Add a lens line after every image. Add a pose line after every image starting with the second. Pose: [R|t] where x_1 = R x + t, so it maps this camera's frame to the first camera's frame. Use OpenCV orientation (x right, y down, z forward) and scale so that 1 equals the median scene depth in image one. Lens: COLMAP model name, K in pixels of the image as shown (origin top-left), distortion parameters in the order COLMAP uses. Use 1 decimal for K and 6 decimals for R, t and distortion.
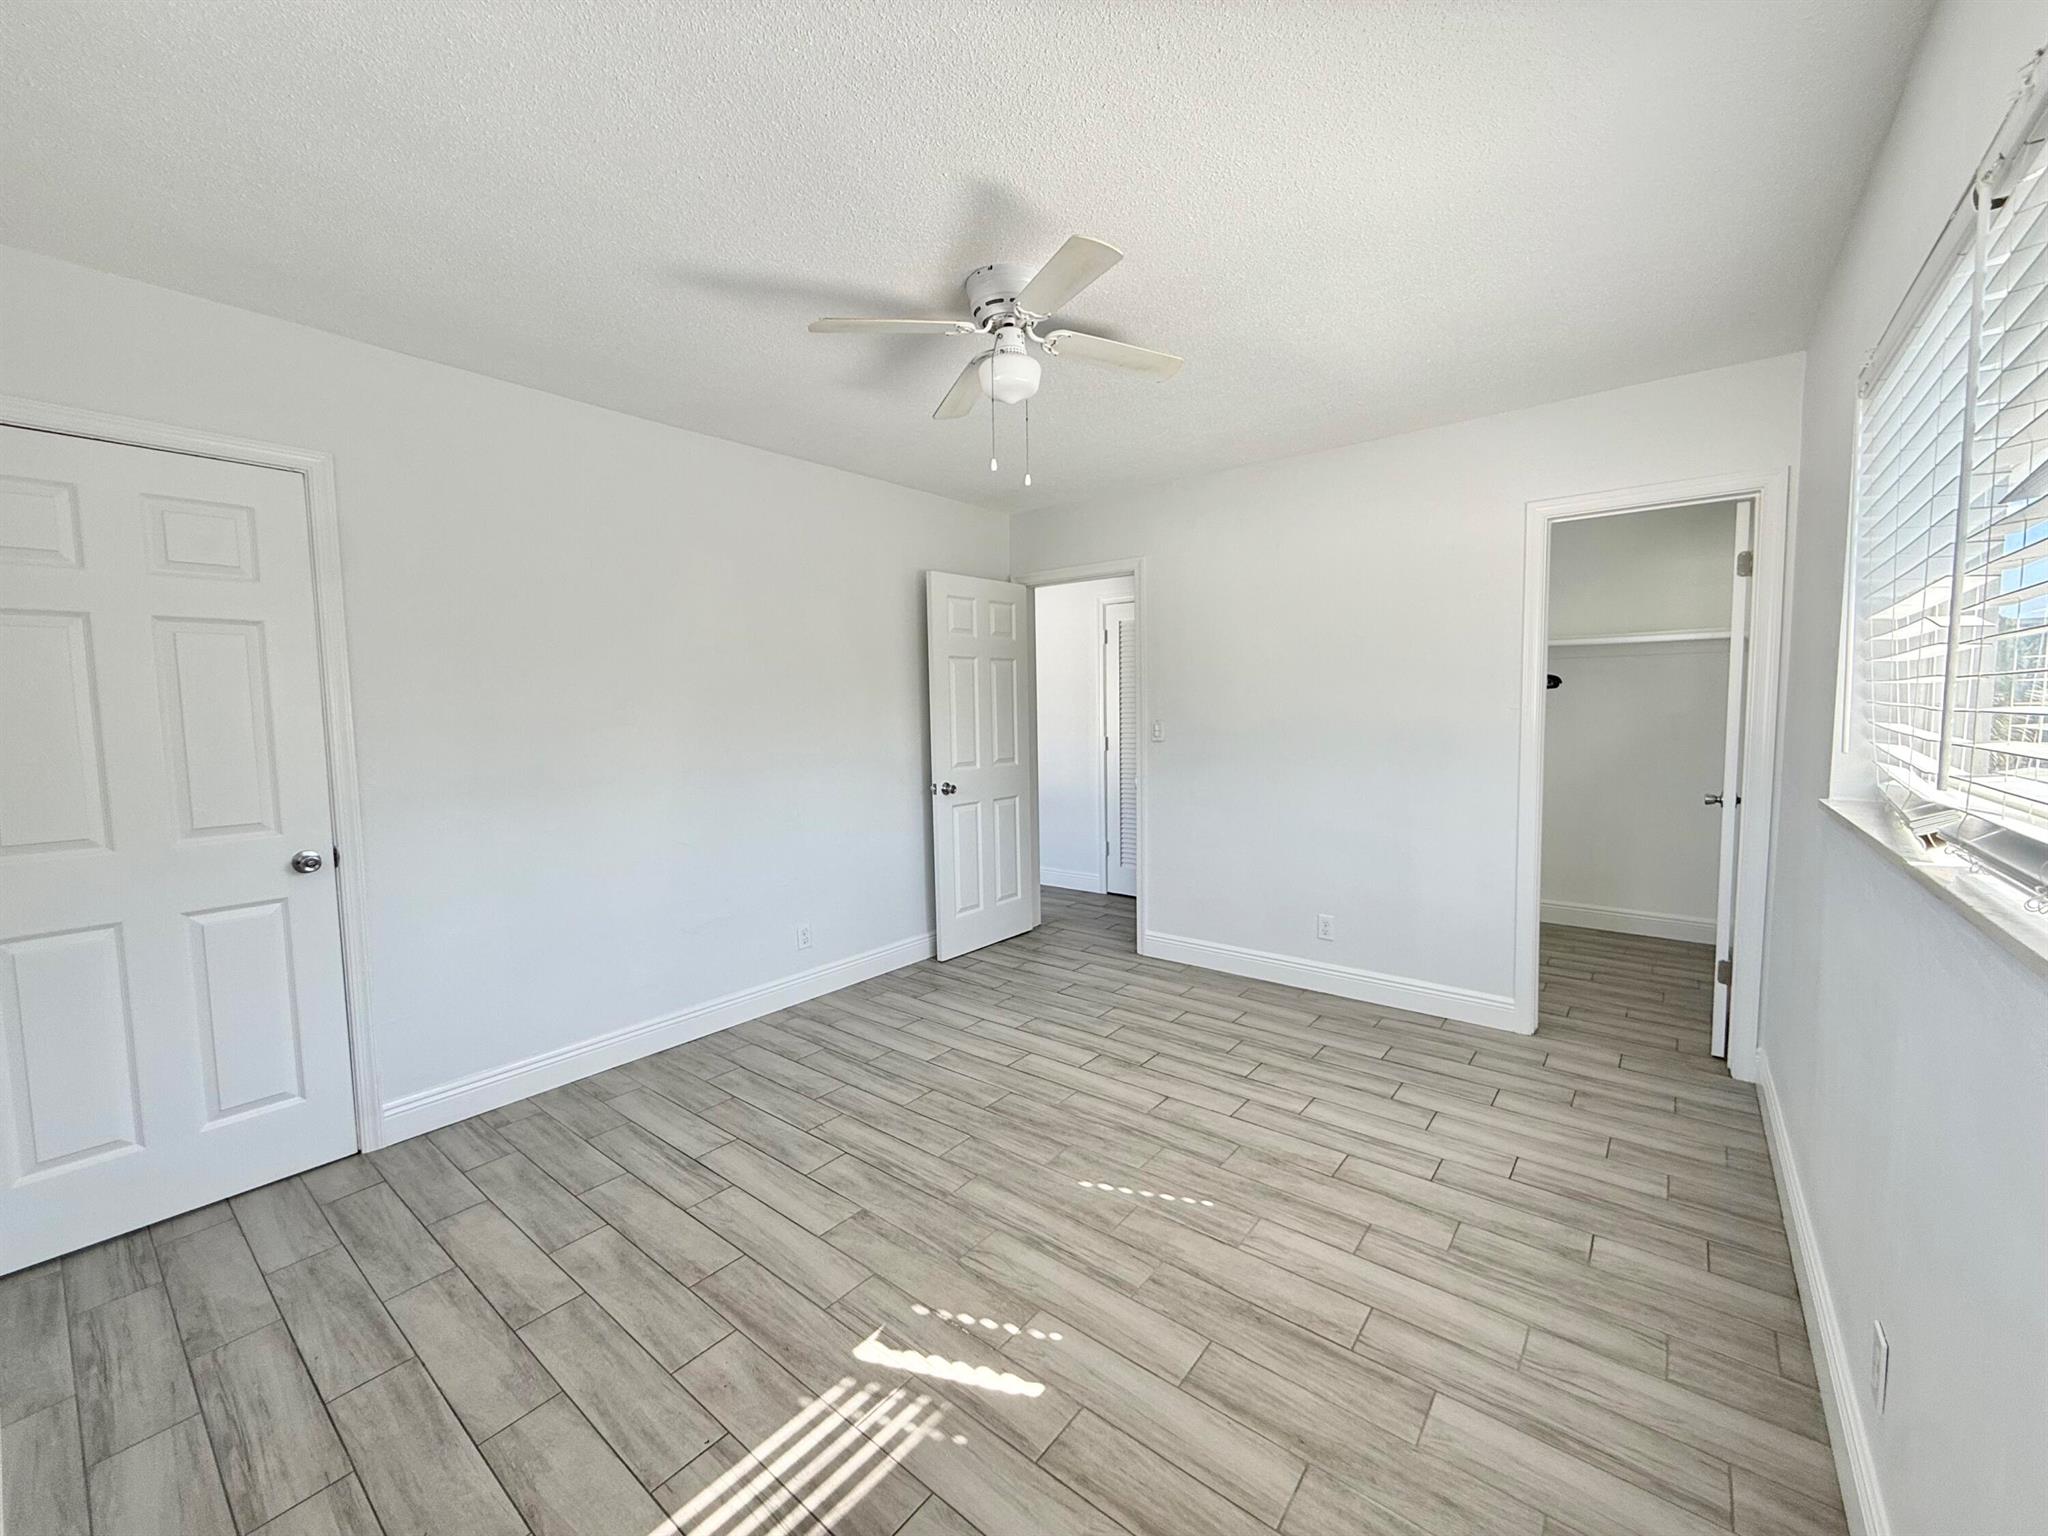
lens RADIAL K [[817.4, 0, 1024.5], [0, 817.4, 768.1], [0, 0, 1]] dist [-0.000480, -0.000069]
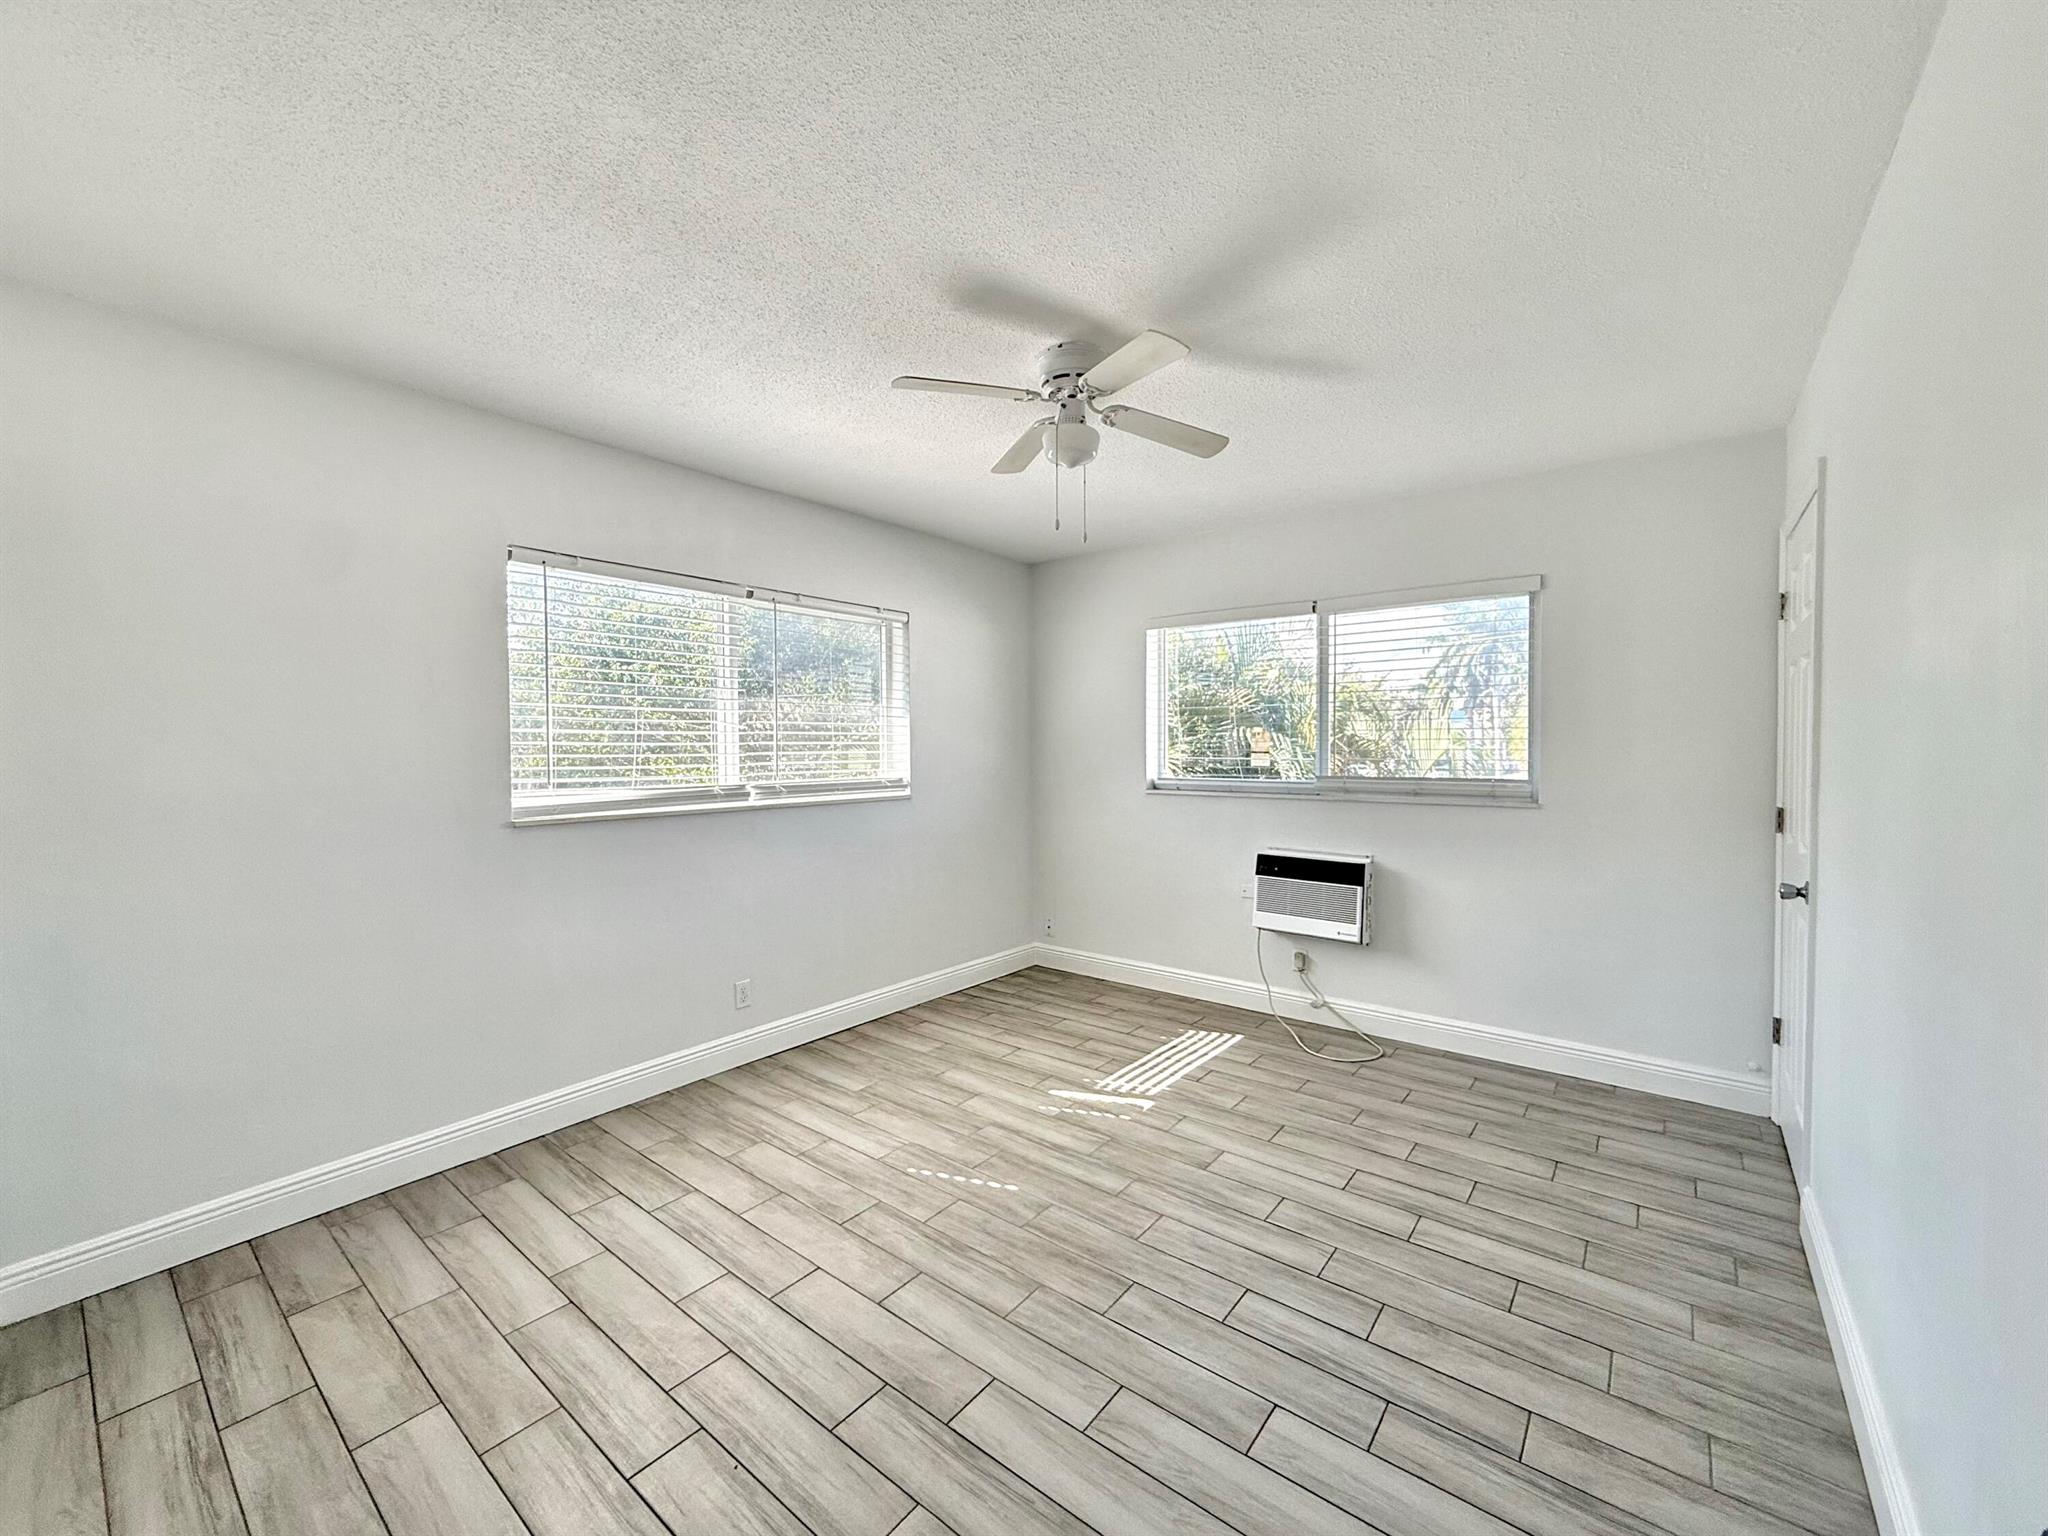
lens RADIAL K [[817.4, 0, 1020.4], [0, 817.4, 766.8], [0, 0, 1]] dist [-0.000480, -0.000069]
pose [[-0.999778, 0.020929, 0.002440, 0.051705], [0.021068, 0.994824, 0.099405, -0.156084], [-0.000347, 0.099434, -0.995044, 2.034614]]
